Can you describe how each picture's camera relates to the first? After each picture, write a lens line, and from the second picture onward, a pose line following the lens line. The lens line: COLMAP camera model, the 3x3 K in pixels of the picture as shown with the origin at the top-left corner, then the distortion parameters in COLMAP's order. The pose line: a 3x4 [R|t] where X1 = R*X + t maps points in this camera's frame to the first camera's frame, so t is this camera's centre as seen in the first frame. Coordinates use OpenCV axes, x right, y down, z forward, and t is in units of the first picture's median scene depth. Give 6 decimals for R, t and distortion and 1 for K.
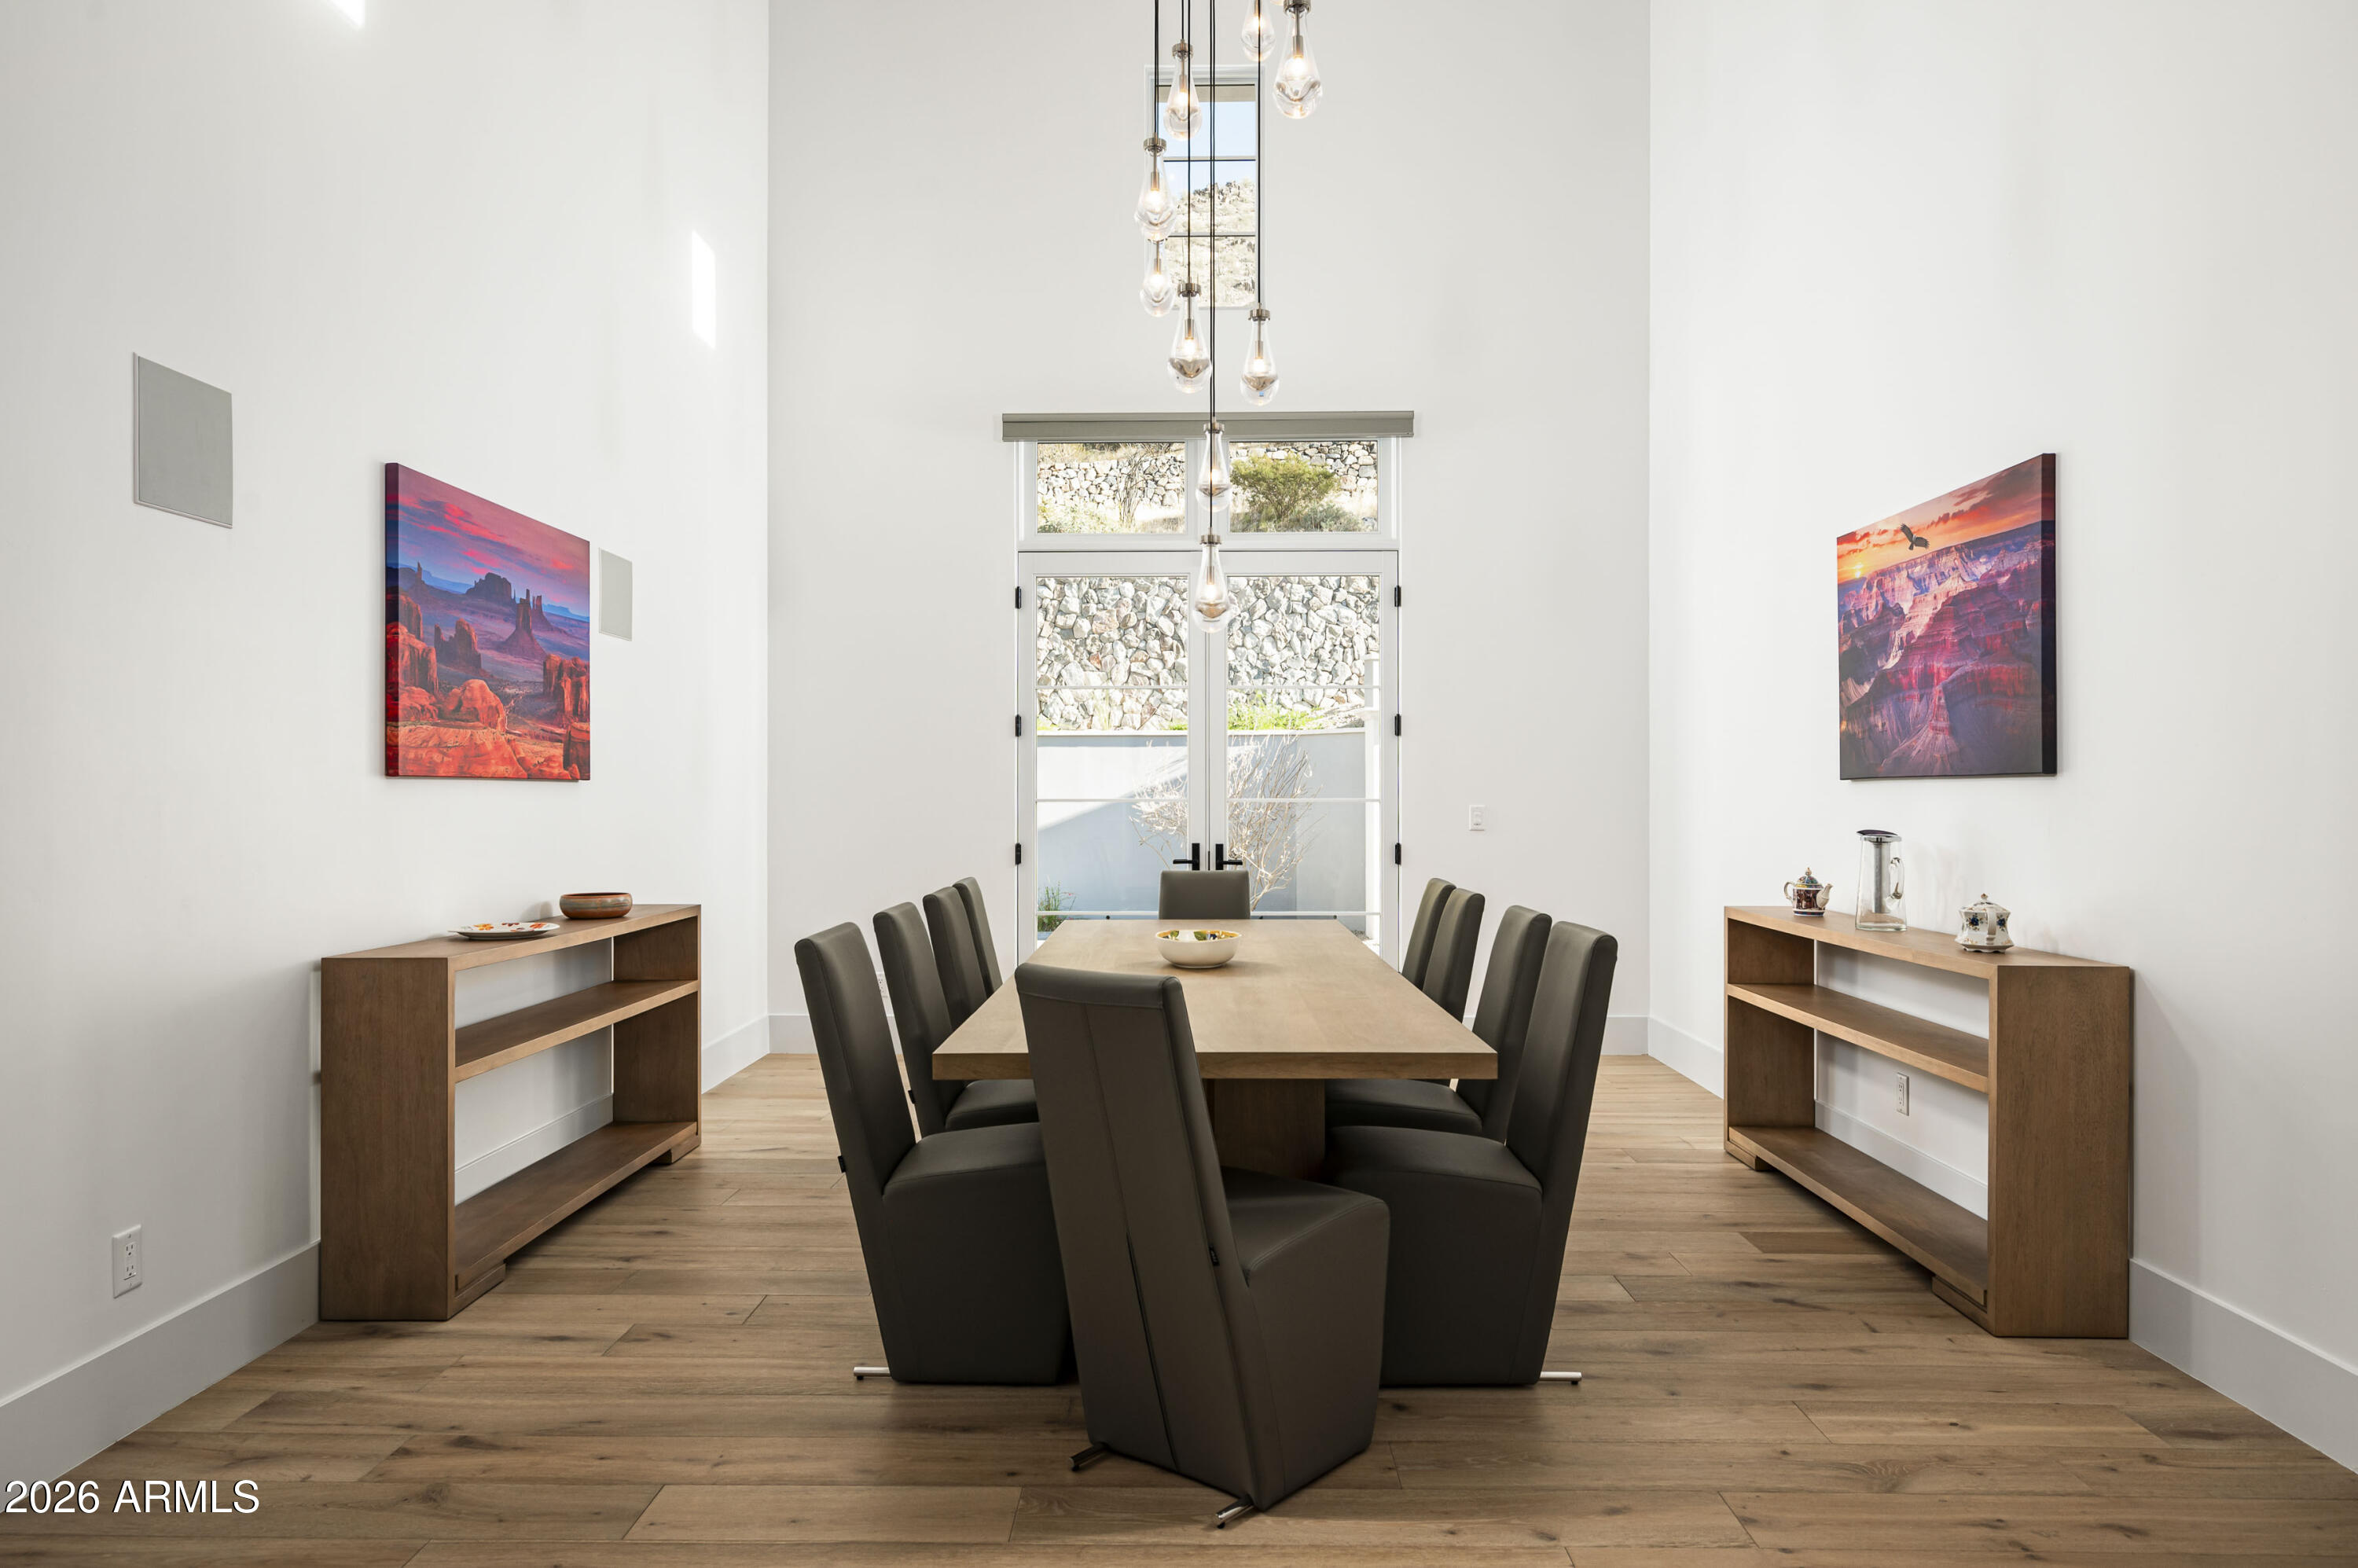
lens RADIAL K [[1464.2, 0, 1179.2], [0, 1464.2, 784.4], [0, 0, 1]] dist [0.001201, 0.000385]
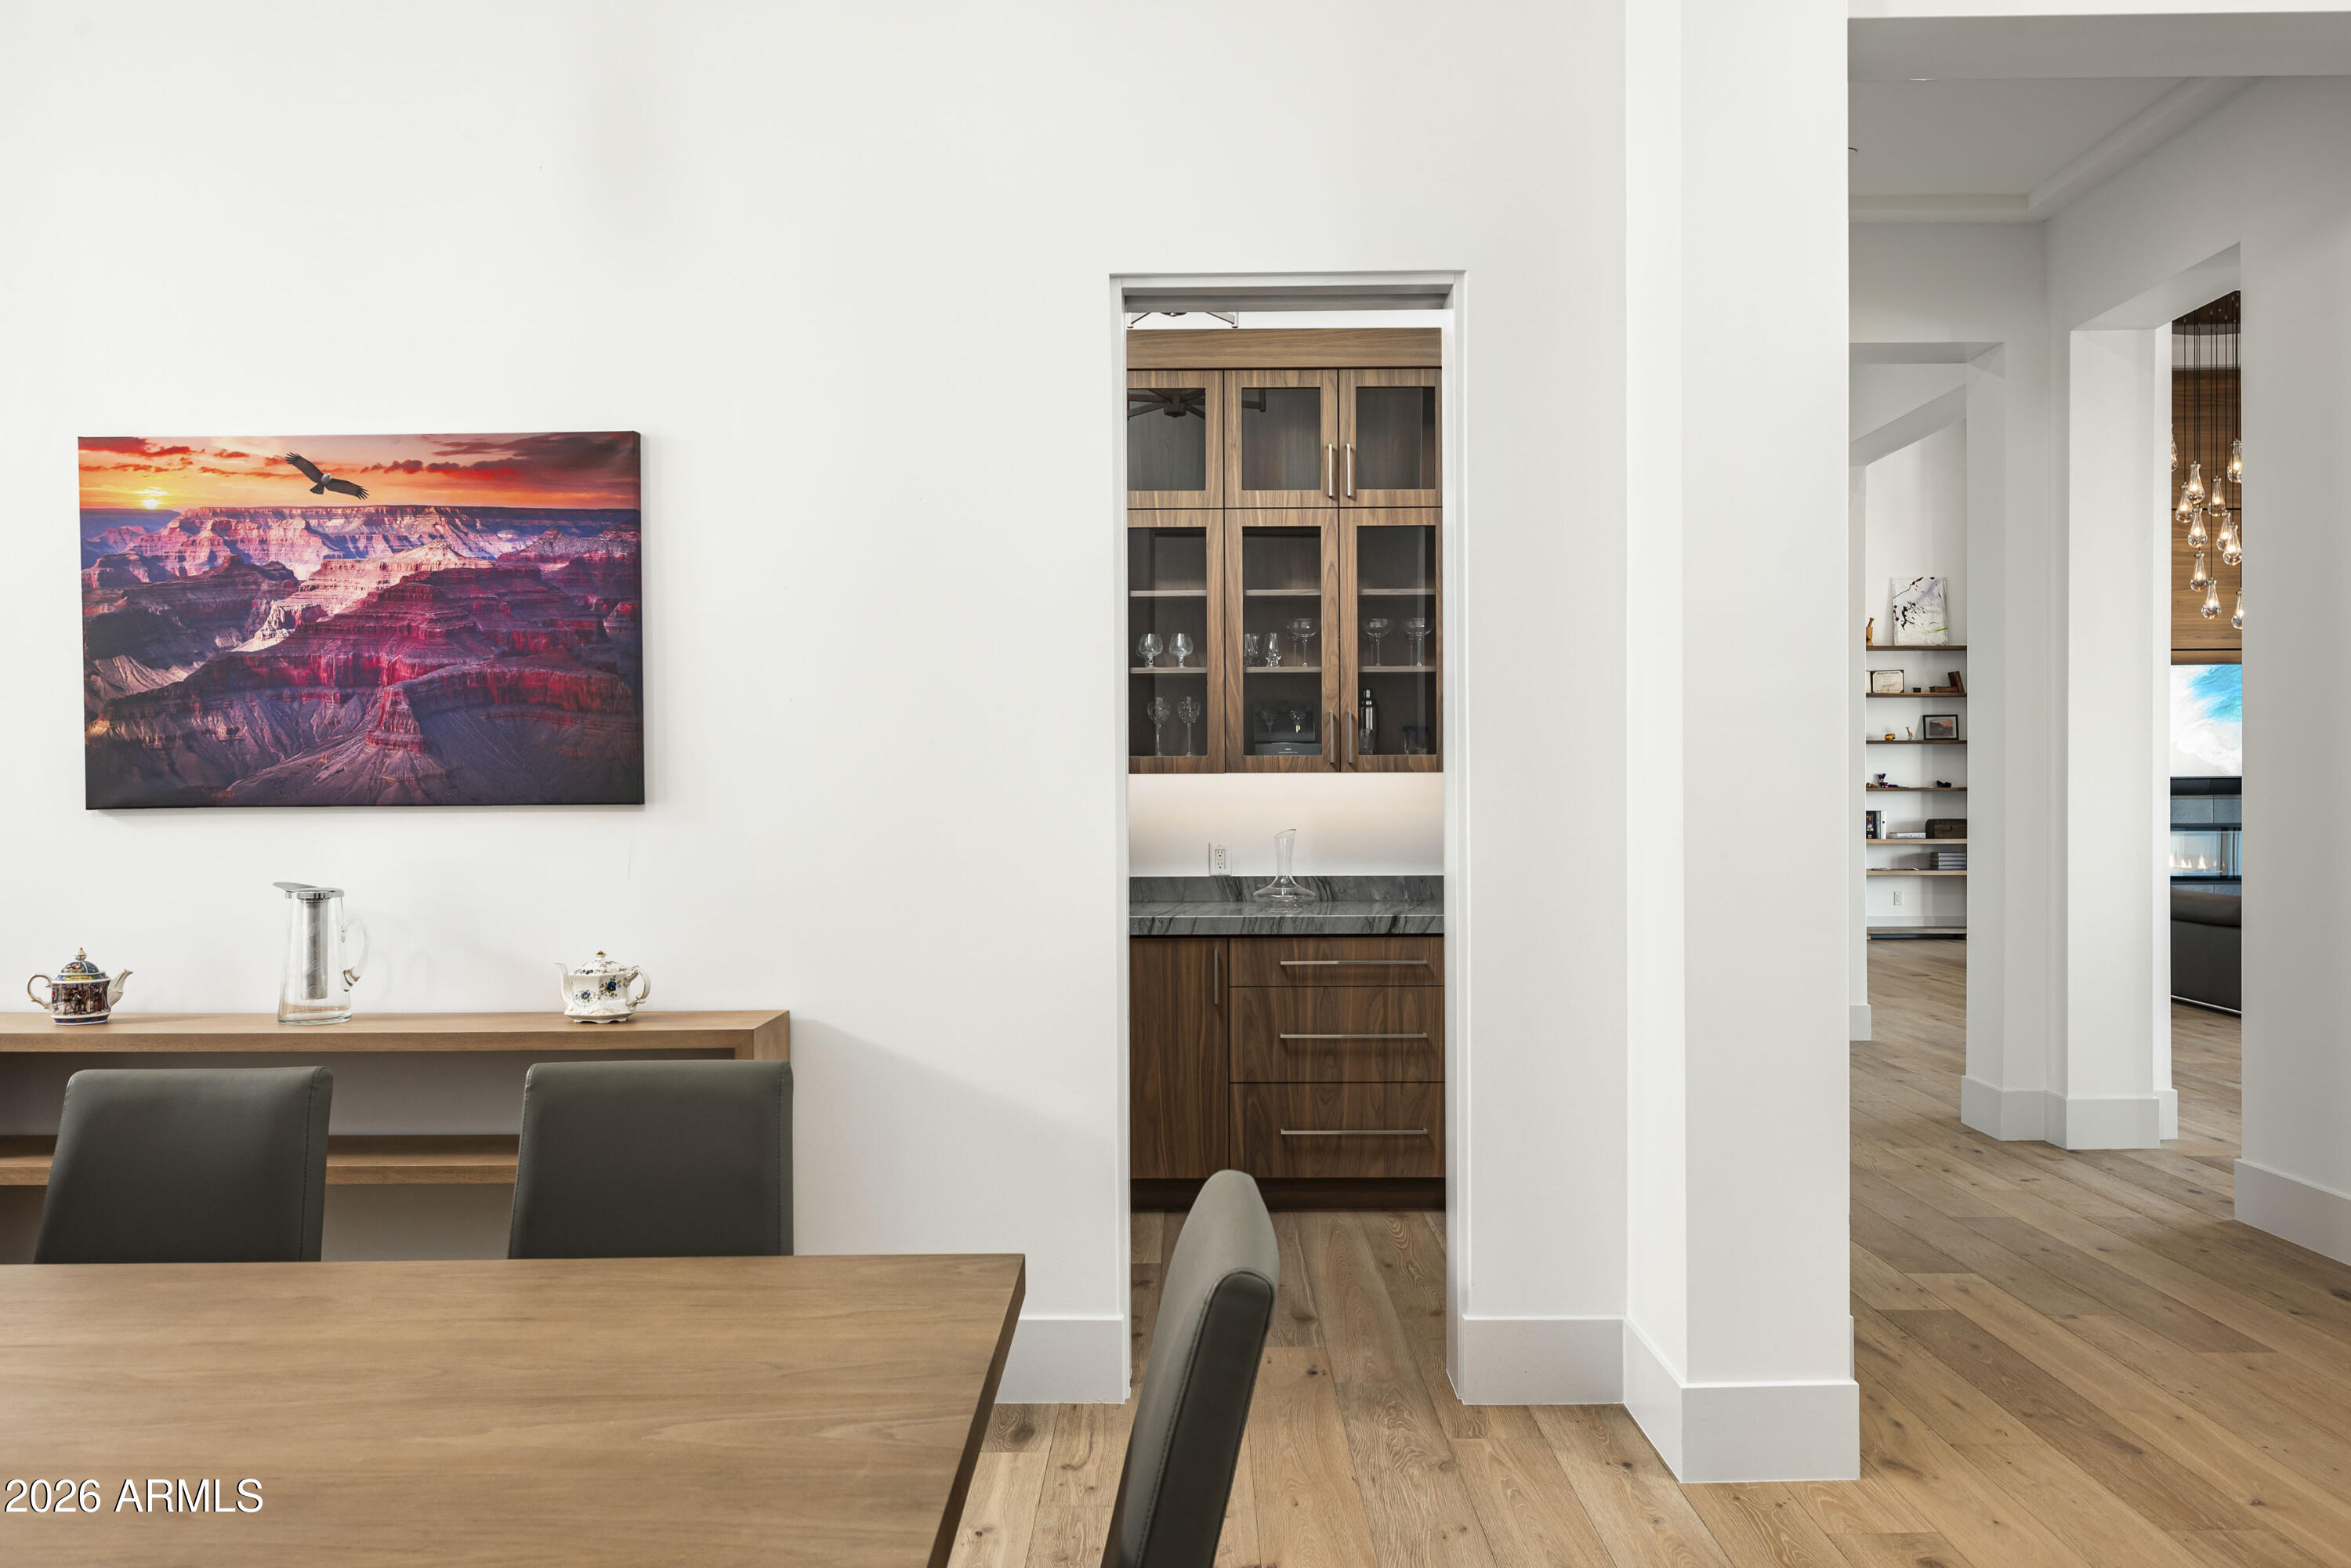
lens RADIAL K [[1629.1, 0, 1173.6], [0, 1629.1, 784.9], [0, 0, 1]] dist [-0.011508, -0.003742]
pose [[-0.004556, -0.002991, 0.999985, -0.332361], [0.000858, 0.999995, 0.002995, -0.019400], [-0.999989, 0.000872, -0.004553, 0.628569]]
